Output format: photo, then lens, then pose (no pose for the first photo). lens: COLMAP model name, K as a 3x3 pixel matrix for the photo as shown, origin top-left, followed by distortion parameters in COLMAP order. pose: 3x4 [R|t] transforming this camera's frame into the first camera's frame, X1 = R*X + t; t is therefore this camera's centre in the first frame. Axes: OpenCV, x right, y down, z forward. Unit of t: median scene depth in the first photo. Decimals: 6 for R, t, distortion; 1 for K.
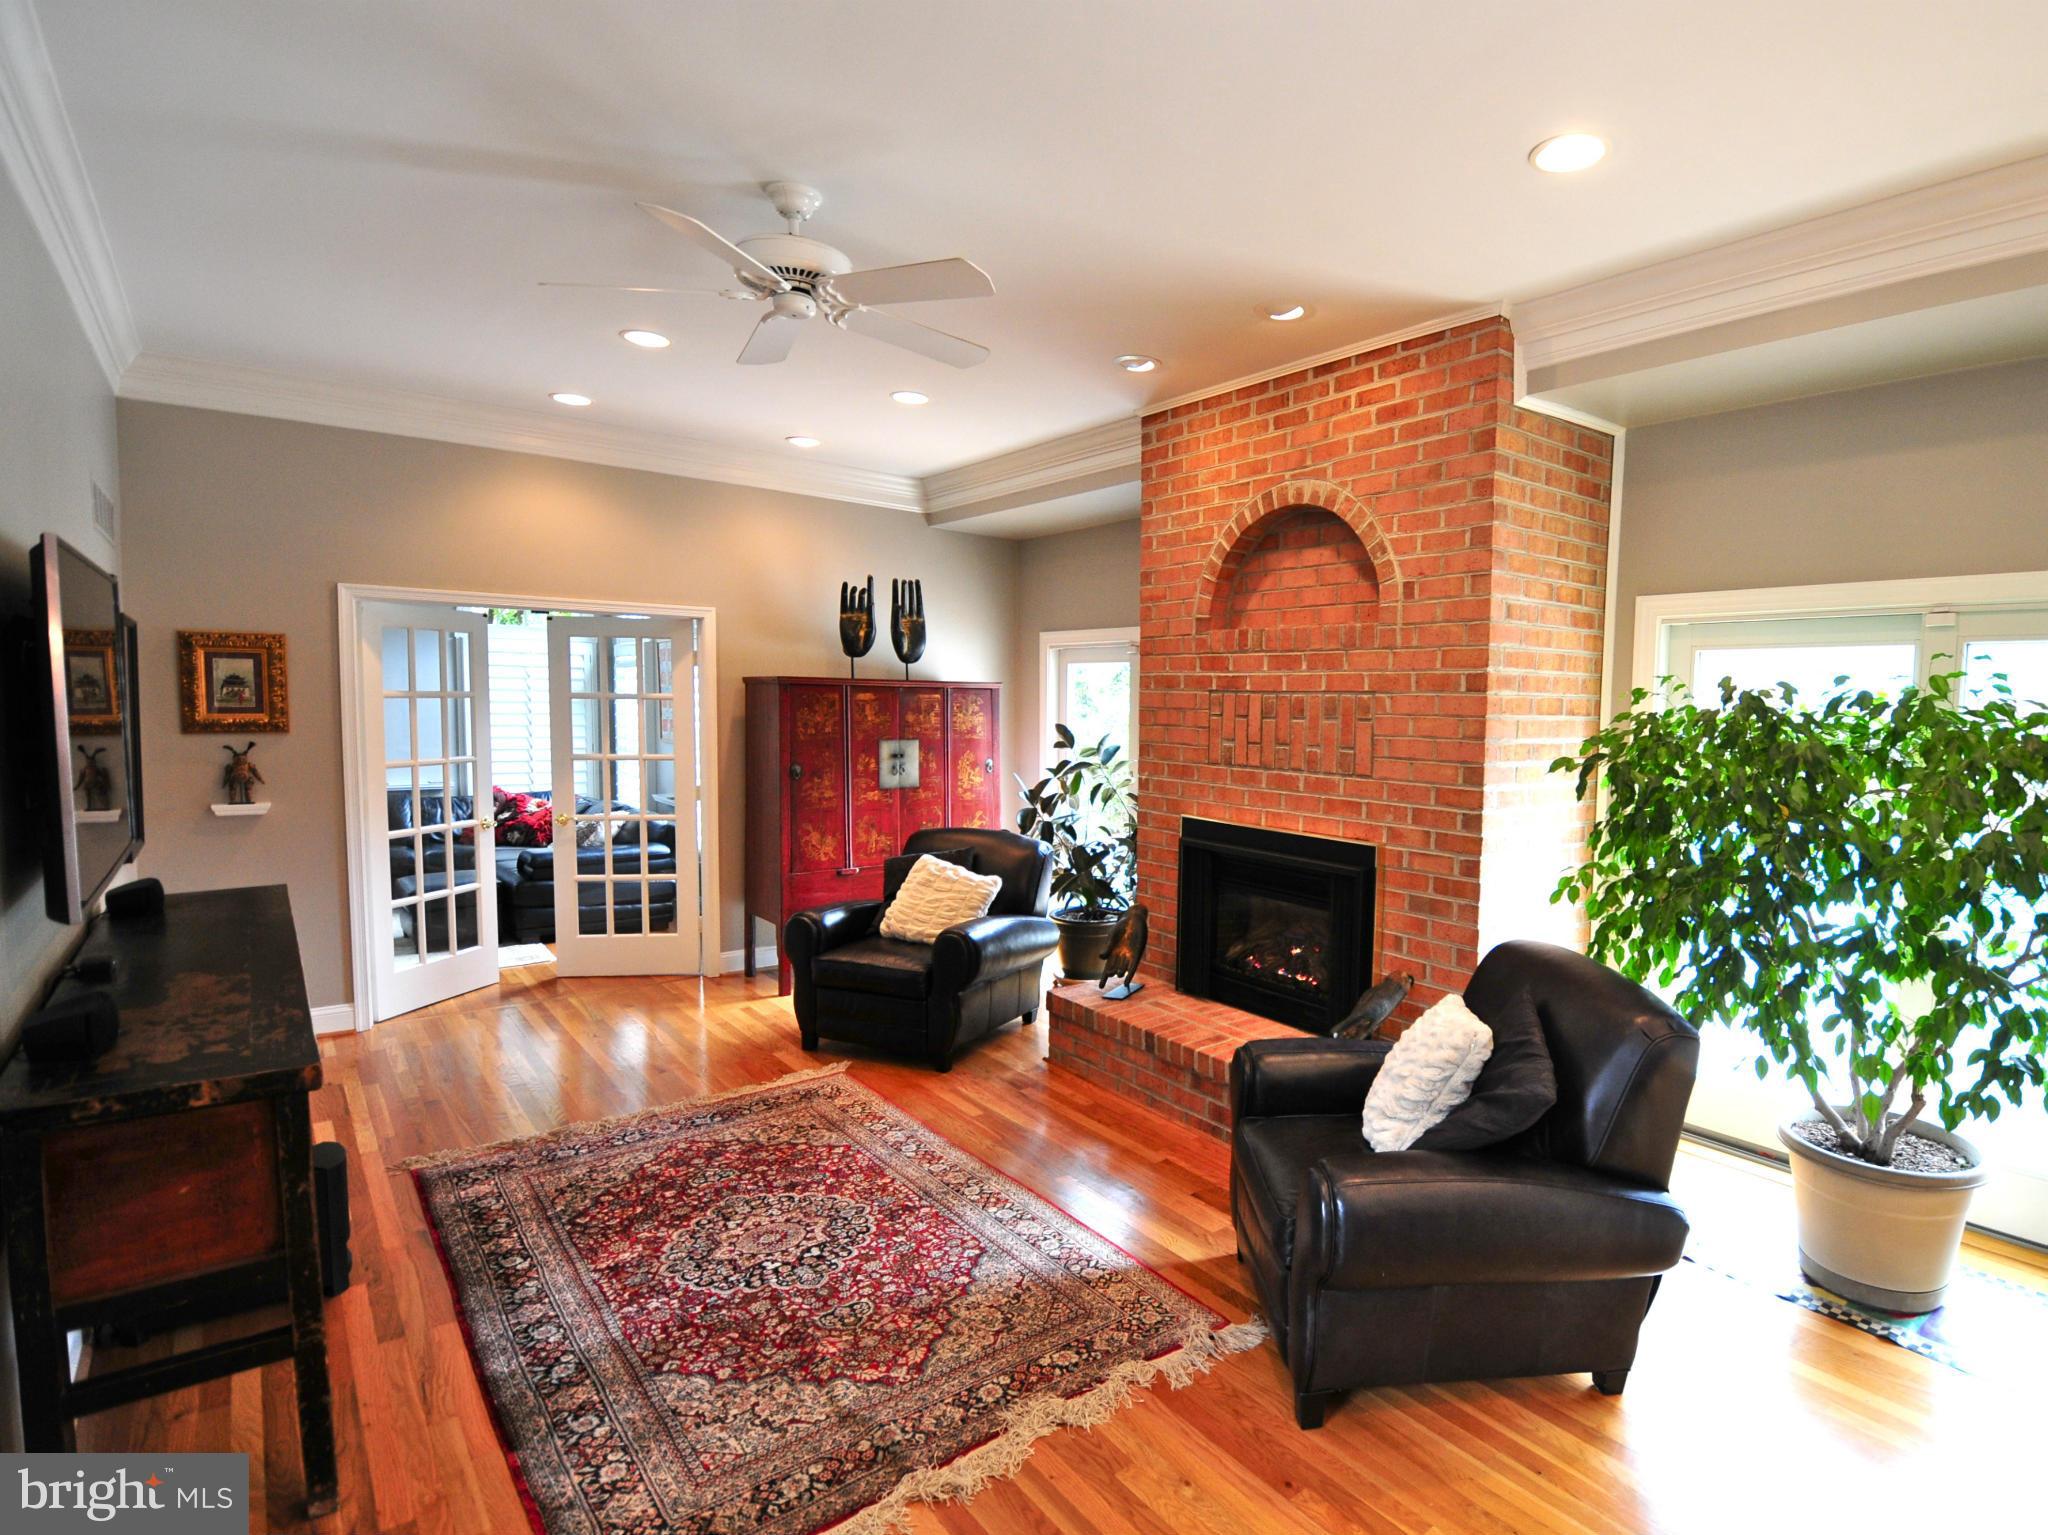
lens RADIAL K [[881.0, 0, 1024.0], [0, 881.0, 767.5], [0, 0, 1]] dist [-0.028665, -0.000178]
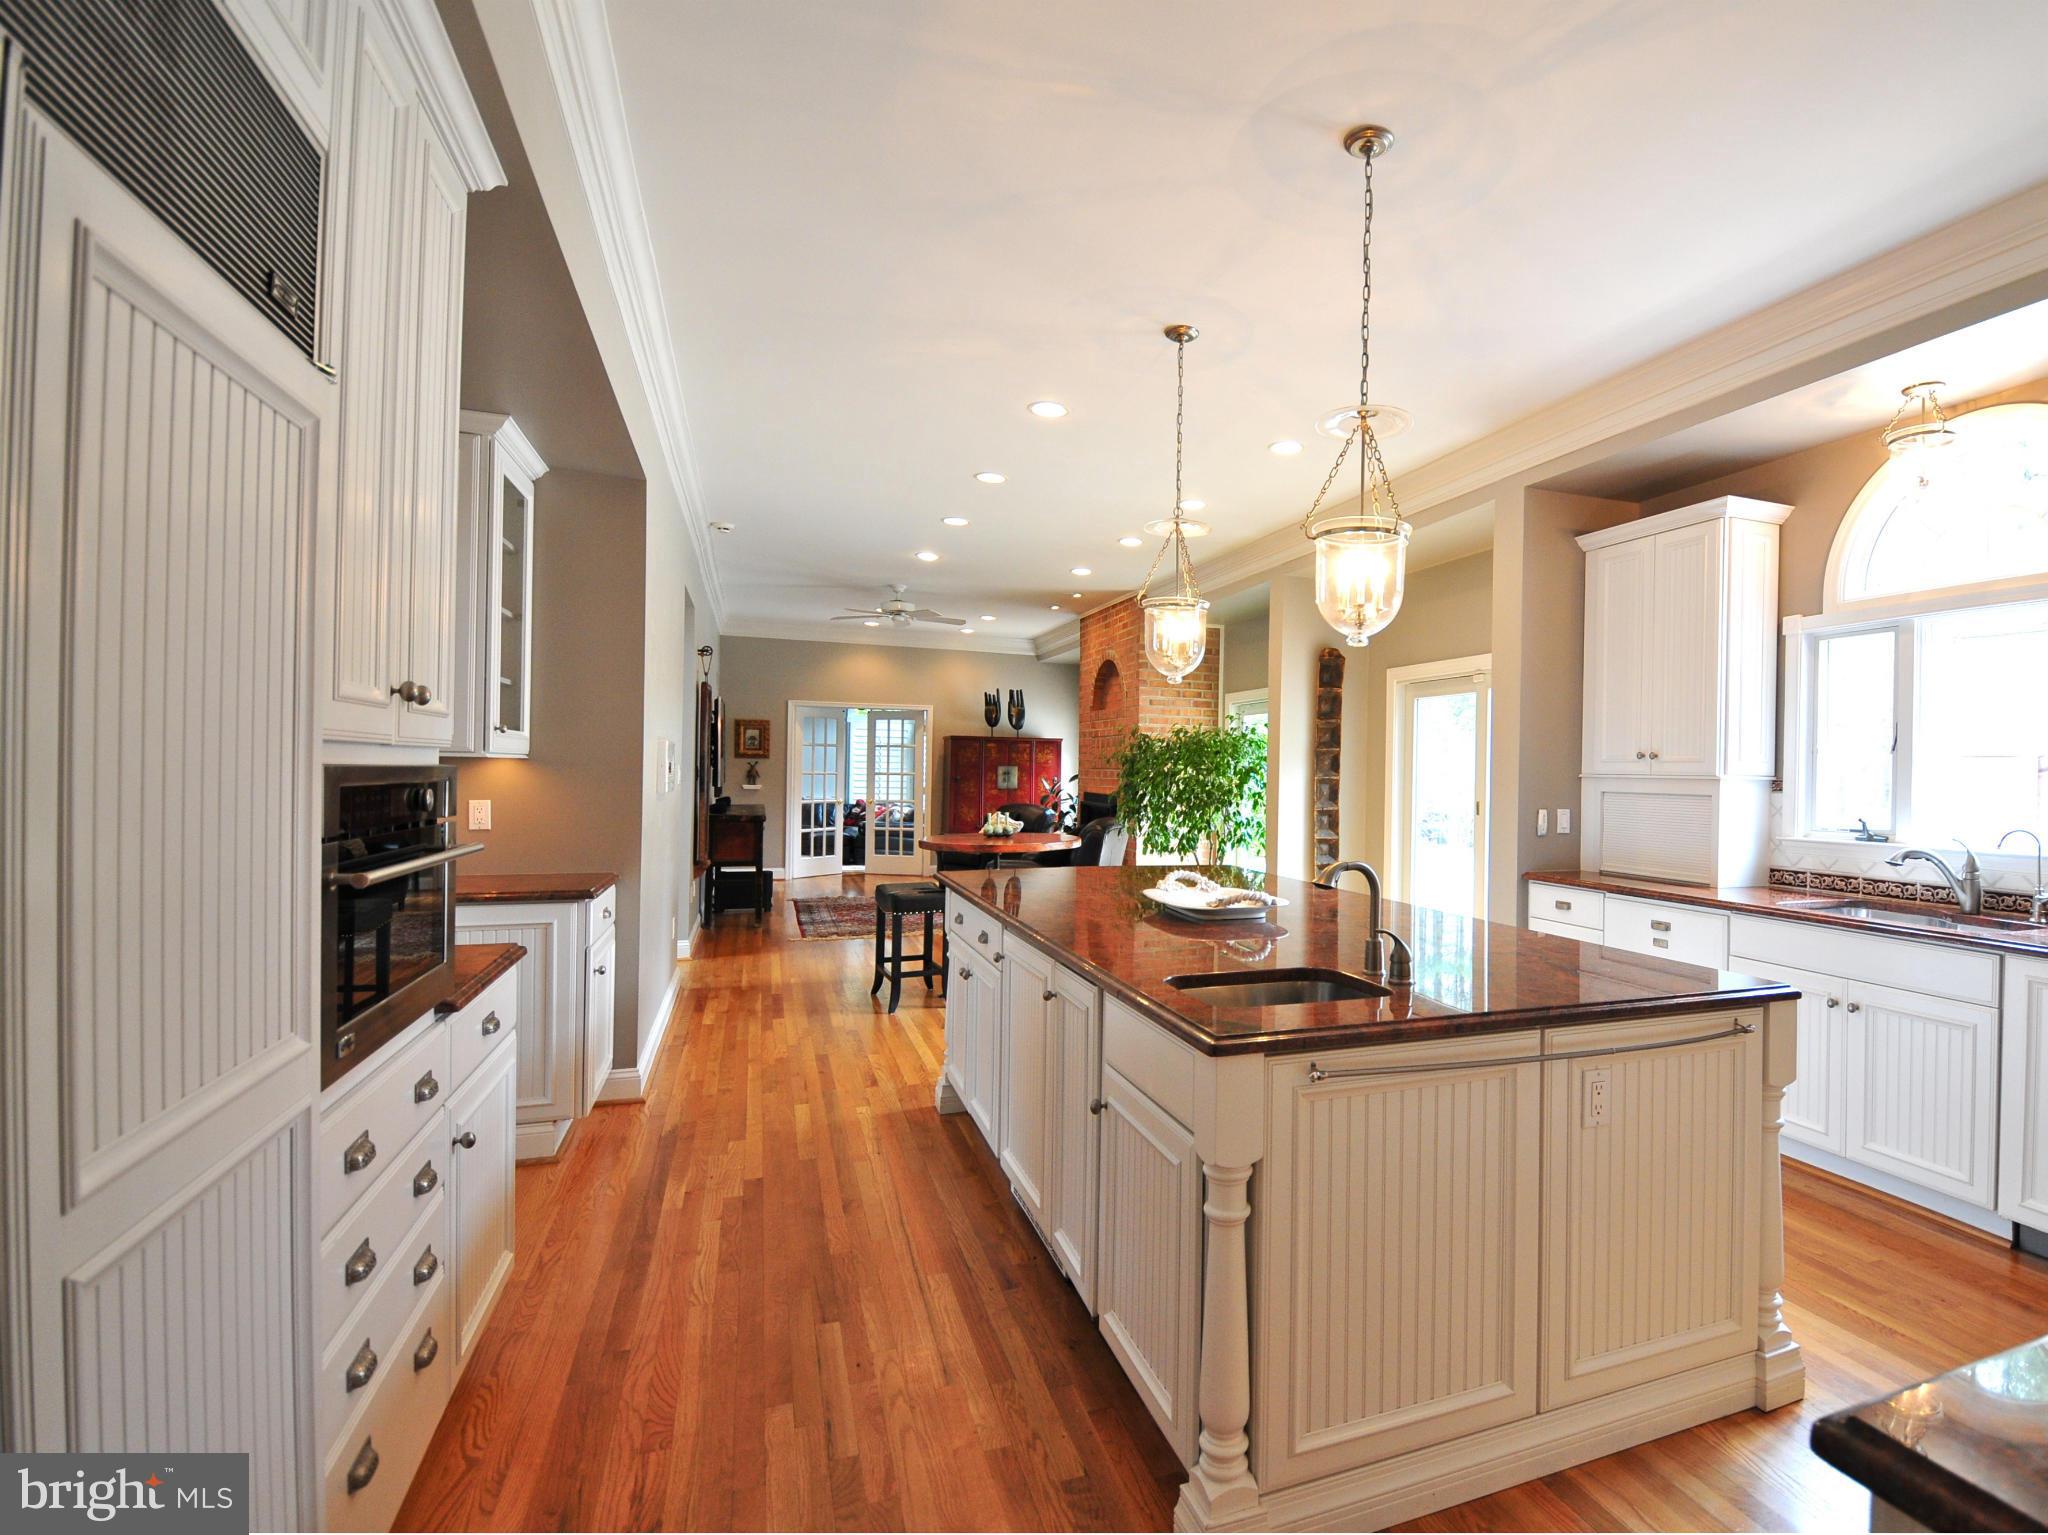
lens RADIAL K [[881.0, 0, 1024.0], [0, 881.0, 767.5], [0, 0, 1]] dist [-0.028665, -0.000178]
pose [[0.923253, 0.000947, -0.384191, 0.701402], [-0.036725, 0.995635, -0.085800, 0.151620], [0.382433, 0.093324, 0.919258, -0.914186]]
